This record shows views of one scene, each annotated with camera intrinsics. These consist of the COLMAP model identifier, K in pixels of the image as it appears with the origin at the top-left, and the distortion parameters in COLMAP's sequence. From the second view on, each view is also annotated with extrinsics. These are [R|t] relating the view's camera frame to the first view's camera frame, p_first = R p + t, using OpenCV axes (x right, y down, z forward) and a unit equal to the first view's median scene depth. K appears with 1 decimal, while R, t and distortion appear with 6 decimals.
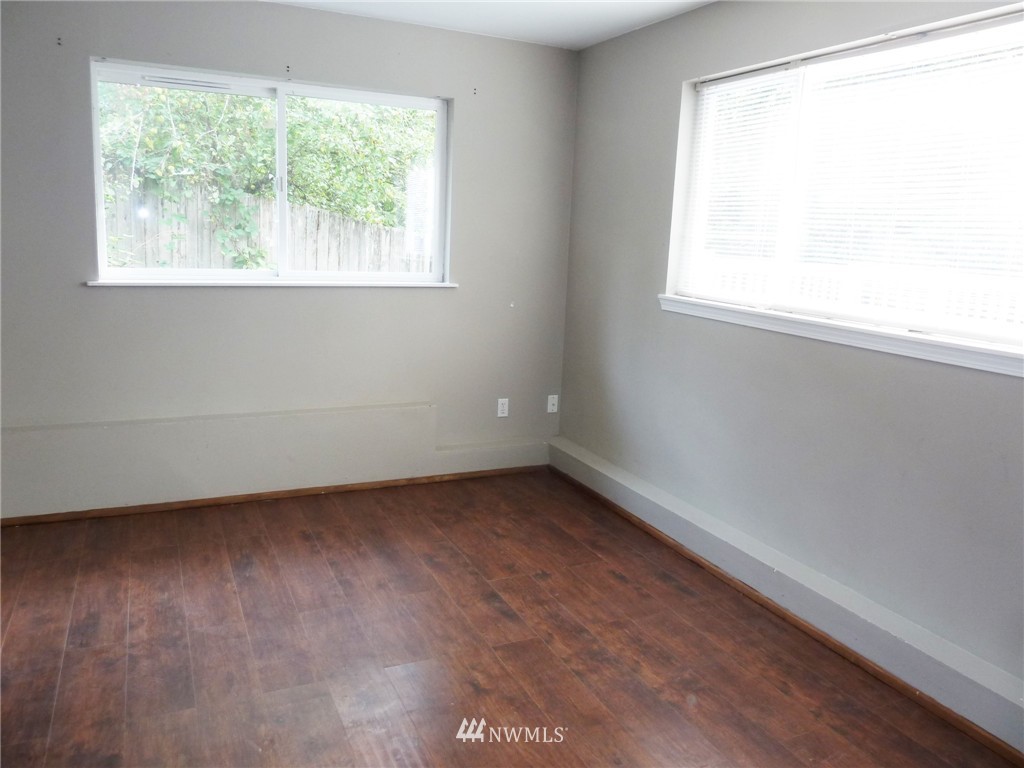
lens RADIAL K [[762.5, 0, 514.0], [0, 762.5, 383.5], [0, 0, 1]] dist [-0.045316, 0.020410]
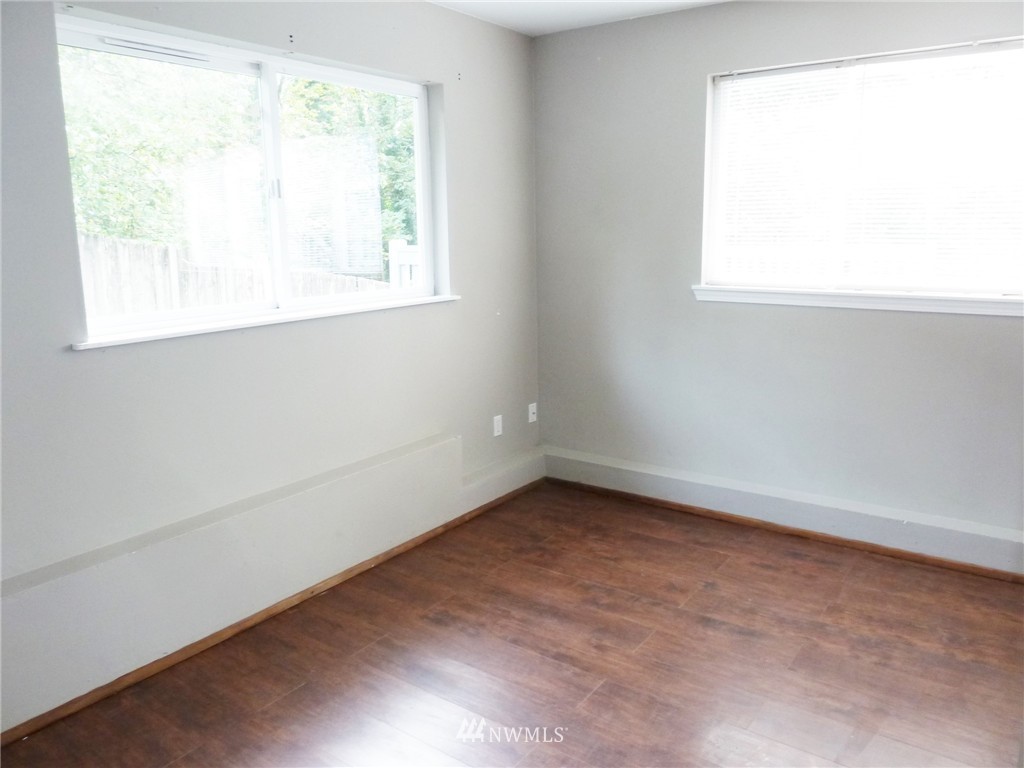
lens RADIAL K [[762.5, 0, 514.0], [0, 762.5, 383.5], [0, 0, 1]] dist [-0.045316, 0.020410]
pose [[0.876011, -0.150617, 0.458169, -0.524220], [0.145951, 0.988231, 0.045813, -0.073367], [-0.459677, 0.026738, 0.887683, 0.228956]]
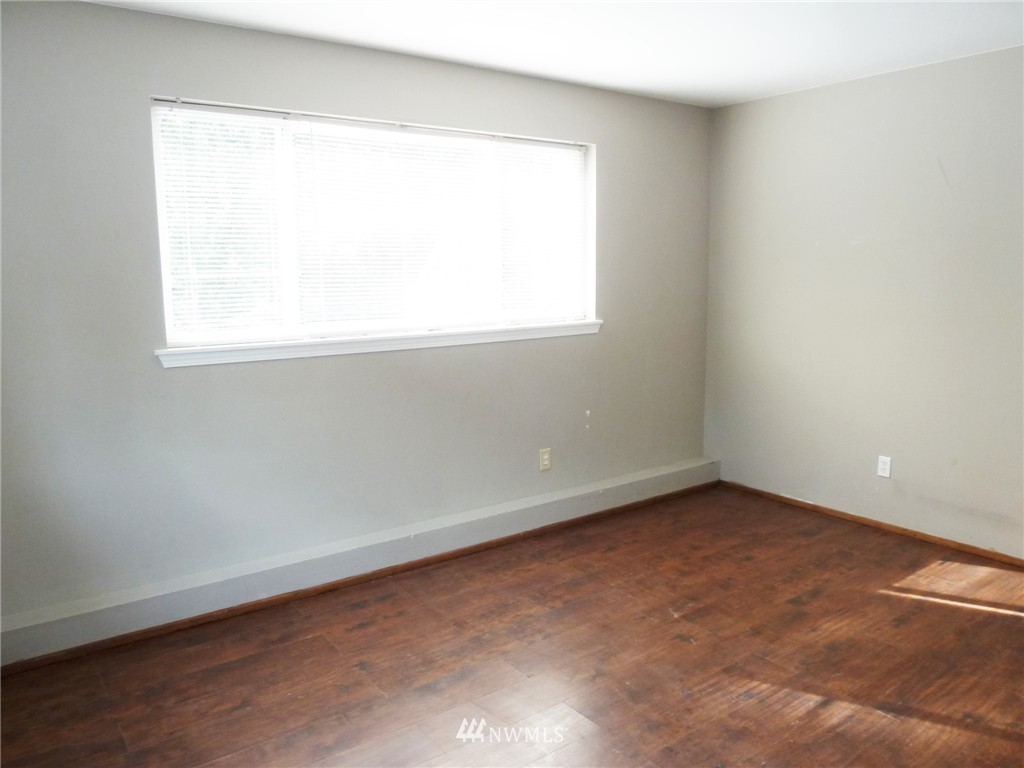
lens RADIAL K [[762.5, 0, 514.0], [0, 762.5, 383.5], [0, 0, 1]] dist [-0.045316, 0.020410]
pose [[-0.190610, -0.191747, 0.962757, -0.701394], [0.190817, 0.954794, 0.227939, -0.205116], [-0.962942, 0.227158, -0.145405, 0.797517]]
